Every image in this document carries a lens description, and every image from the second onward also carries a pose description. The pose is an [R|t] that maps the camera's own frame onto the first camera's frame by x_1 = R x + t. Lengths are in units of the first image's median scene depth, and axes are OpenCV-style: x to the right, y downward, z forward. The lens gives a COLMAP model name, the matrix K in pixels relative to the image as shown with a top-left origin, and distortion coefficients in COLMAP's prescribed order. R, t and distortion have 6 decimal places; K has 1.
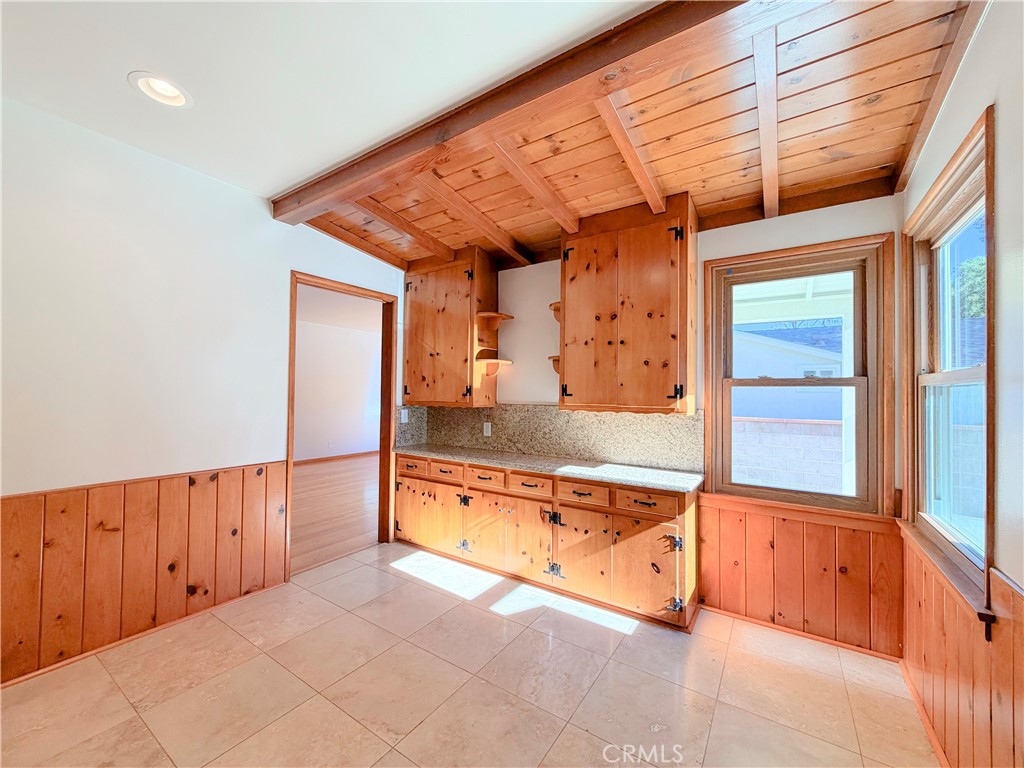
lens RADIAL K [[406.5, 0, 504.2], [0, 406.5, 386.0], [0, 0, 1]] dist [0.001627, 0.000147]
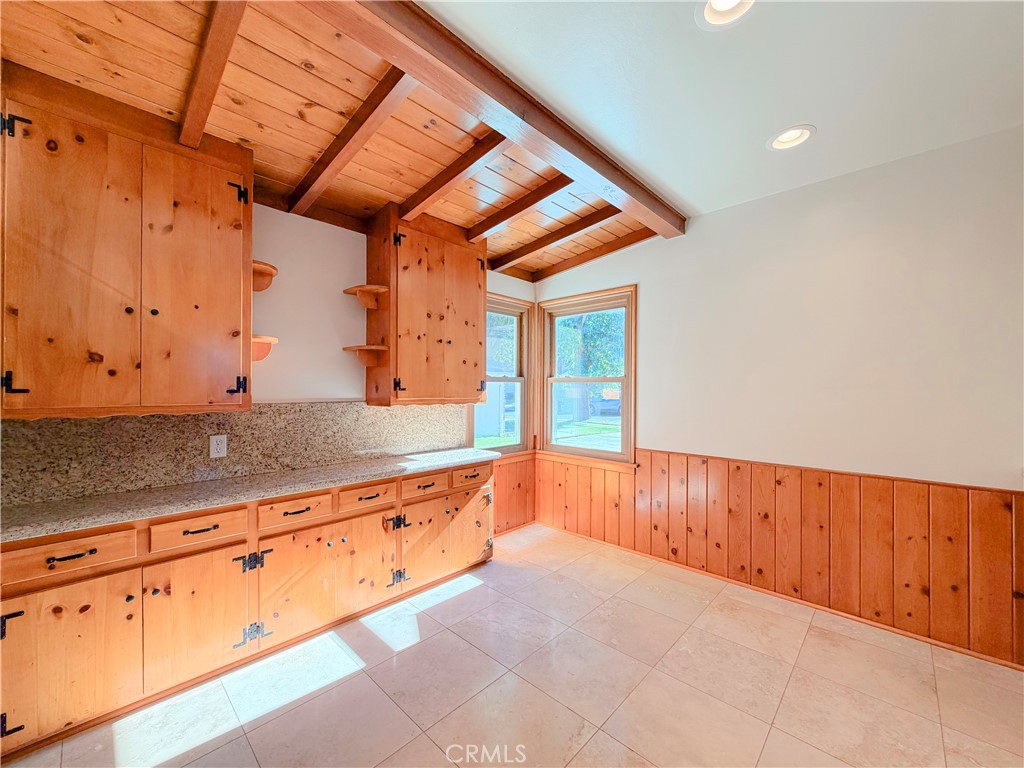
lens RADIAL K [[403.8, 0, 518.8], [0, 403.8, 386.2], [0, 0, 1]] dist [-0.000003, -0.000046]
pose [[0.163903, -0.006201, 0.986457, -0.640738], [-0.019948, 0.999755, 0.009599, -0.000025], [-0.986275, -0.021251, 0.163739, 0.507956]]
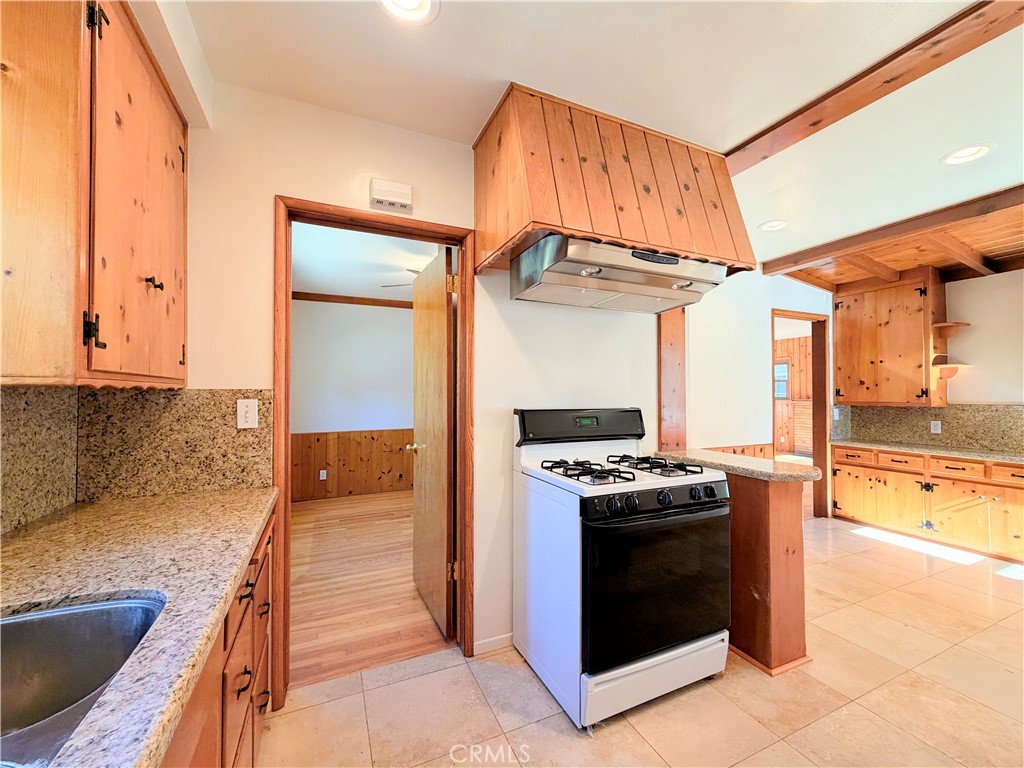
lens RADIAL K [[420.9, 0, 525.0], [0, 420.9, 386.4], [0, 0, 1]] dist [-0.000770, 0.000116]
pose [[0.863316, -0.019329, -0.504294, -0.480537], [0.018422, 0.999807, -0.006785, -0.019258], [0.504328, -0.003432, 0.863505, -0.621262]]
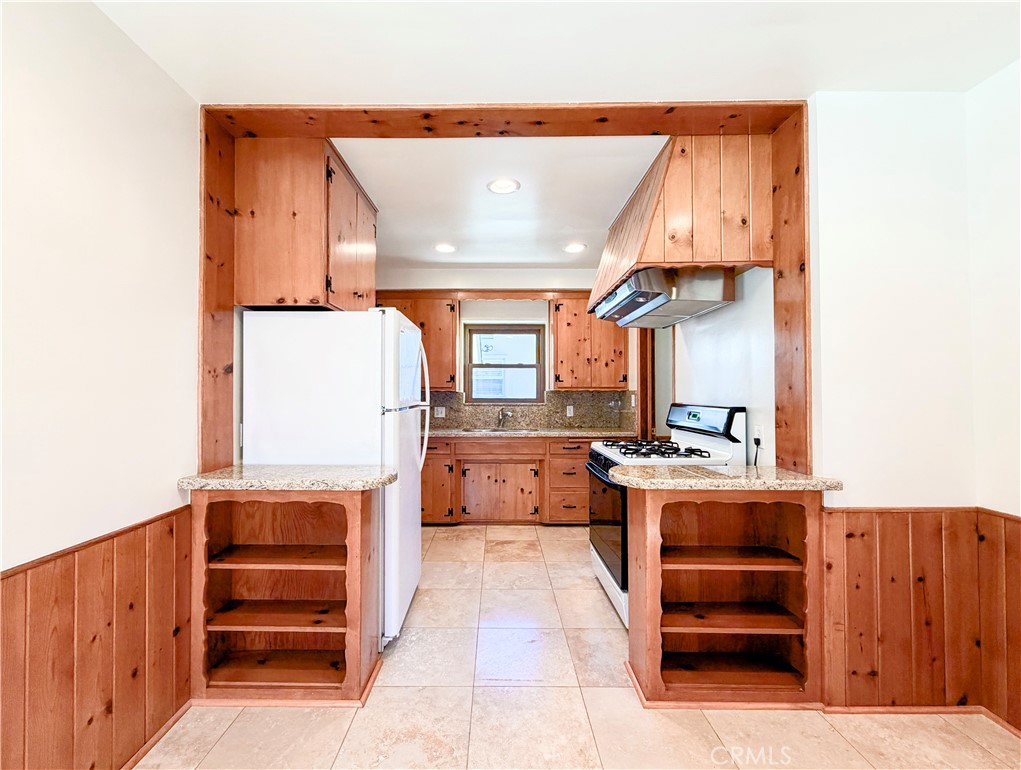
lens RADIAL K [[440.2, 0, 493.5], [0, 440.2, 387.8], [0, 0, 1]] dist [0.000136, 0.000144]
pose [[-0.834108, -0.019395, -0.551259, 0.067374], [-0.002691, 0.999513, -0.031095, 0.009069], [0.551594, -0.024453, -0.833754, 0.565557]]
